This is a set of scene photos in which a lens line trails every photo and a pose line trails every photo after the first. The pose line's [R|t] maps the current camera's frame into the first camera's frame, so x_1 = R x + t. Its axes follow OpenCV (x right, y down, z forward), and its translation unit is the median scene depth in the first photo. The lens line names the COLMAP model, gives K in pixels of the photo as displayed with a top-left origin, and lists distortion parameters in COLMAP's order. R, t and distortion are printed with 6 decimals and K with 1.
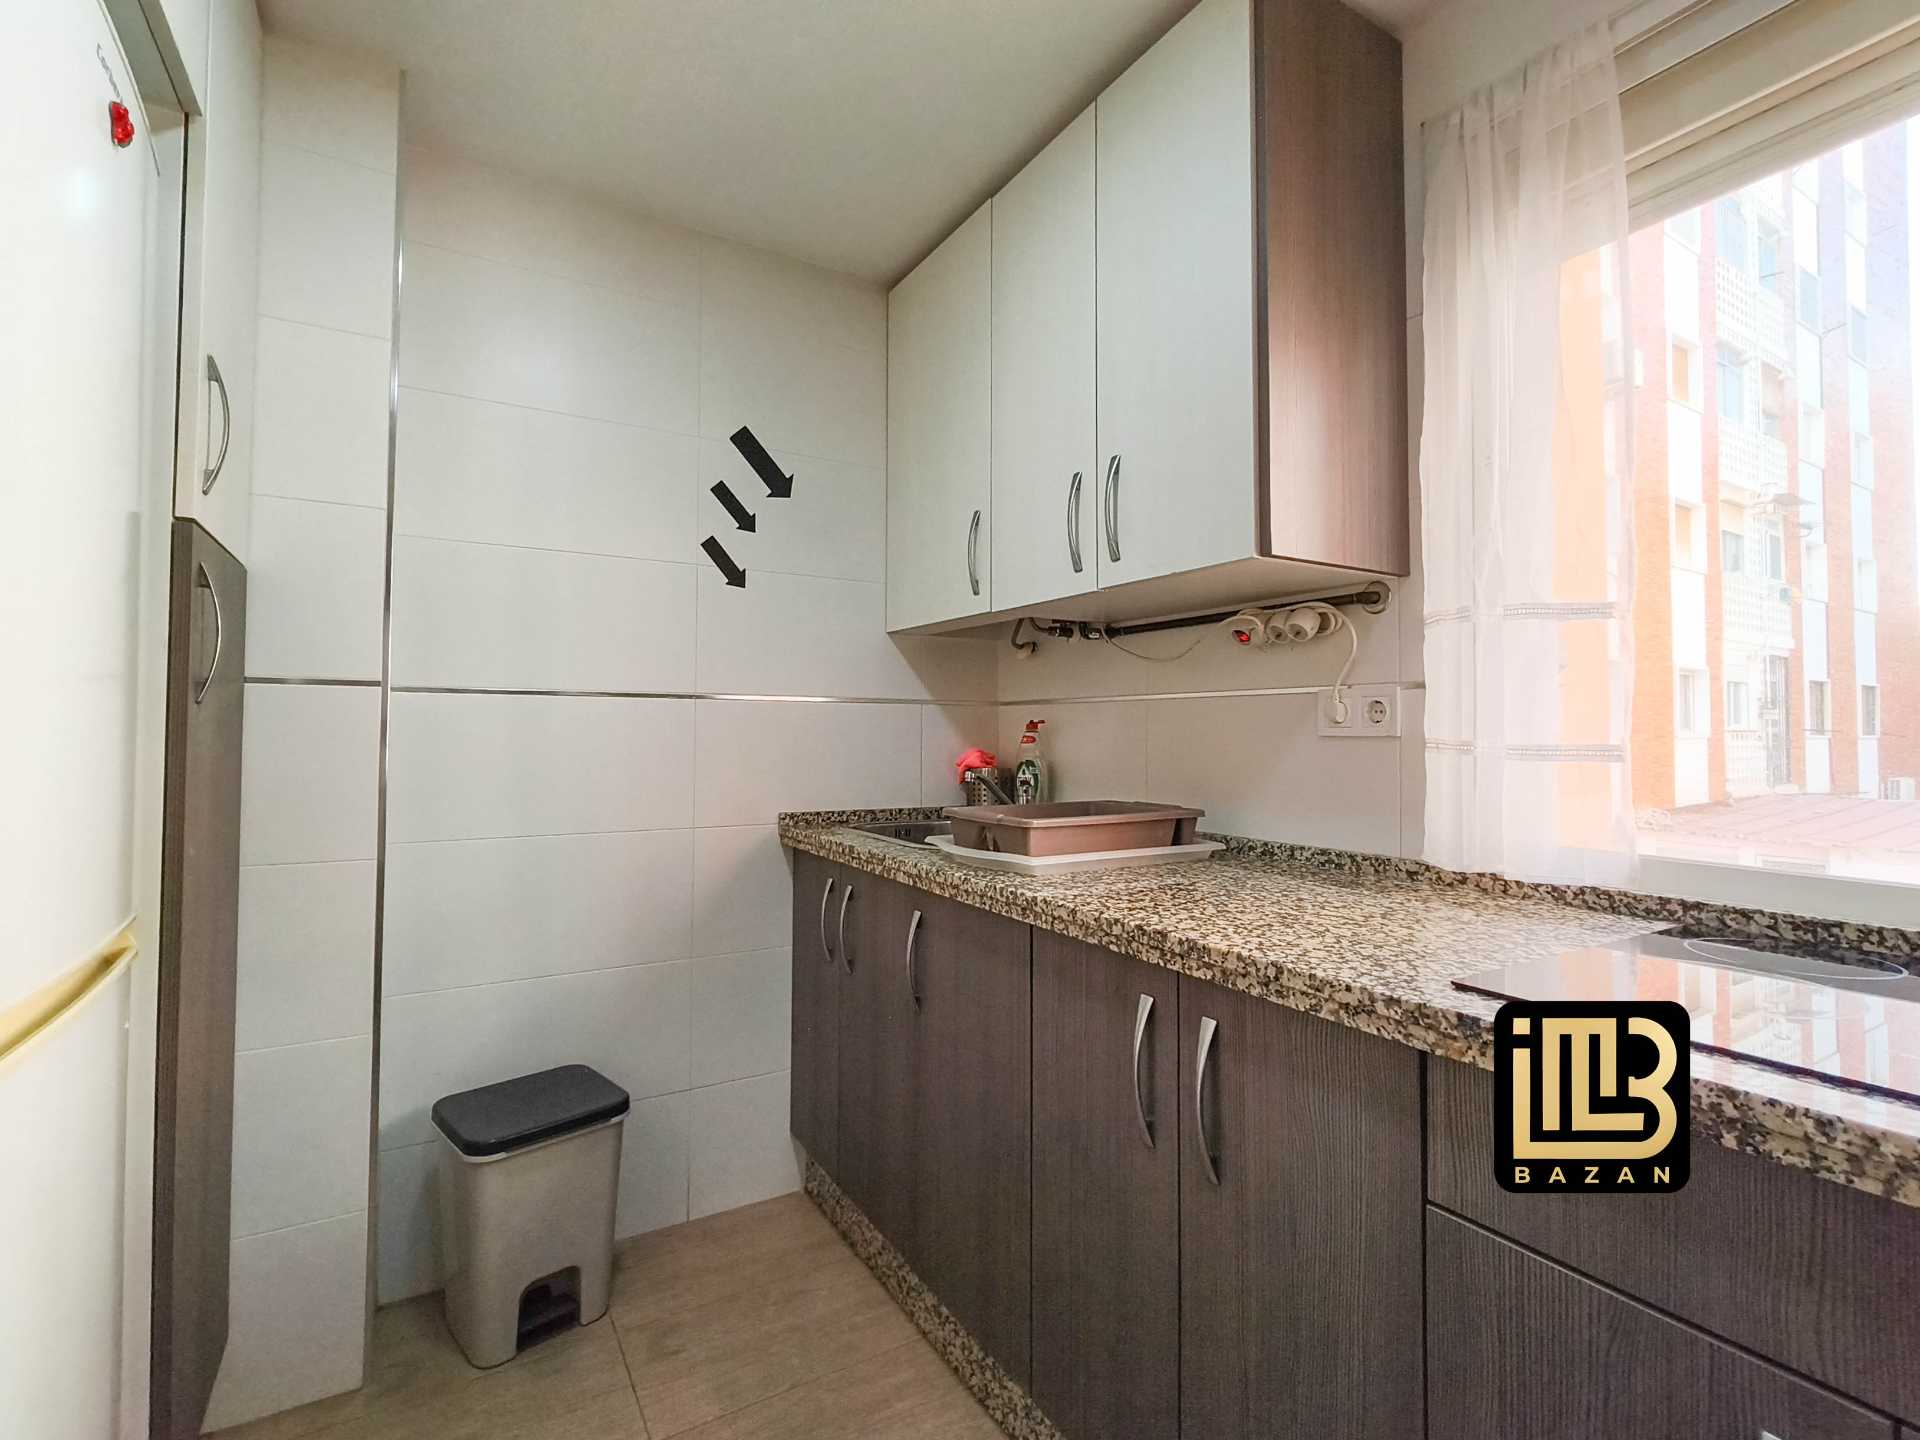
lens RADIAL K [[891.9, 0, 953.4], [0, 891.9, 711.4], [0, 0, 1]] dist [-0.004690, -0.000784]
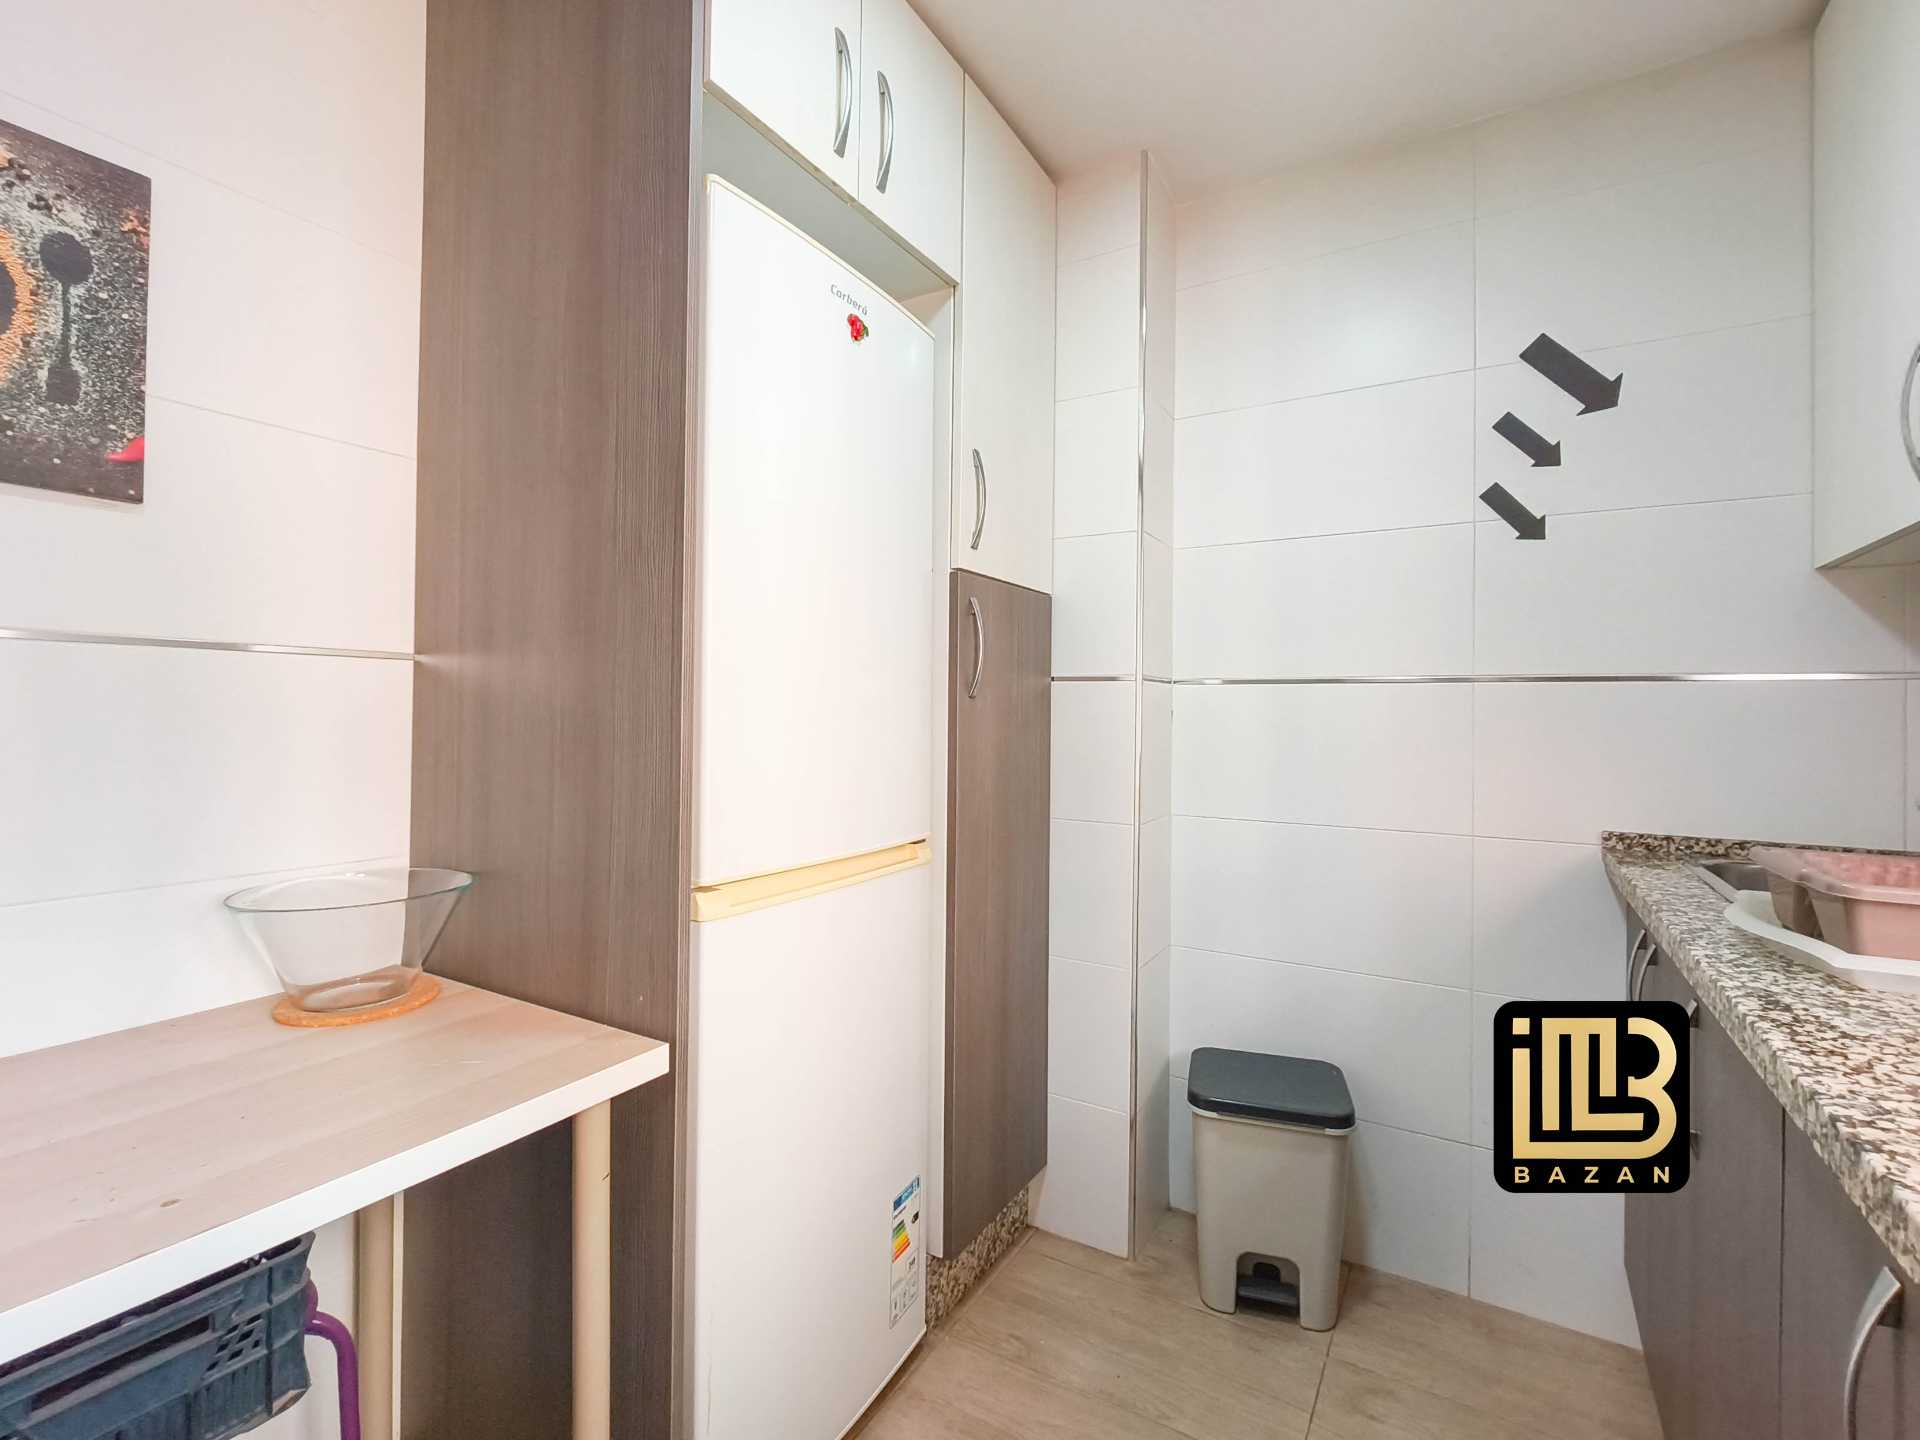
lens RADIAL K [[882.5, 0, 955.8], [0, 882.5, 709.7], [0, 0, 1]] dist [-0.000543, -0.000521]
pose [[0.465226, -0.002346, -0.885189, 0.263671], [0.011252, 0.999931, 0.003263, 0.004088], [0.885121, -0.011478, 0.465220, 0.217149]]
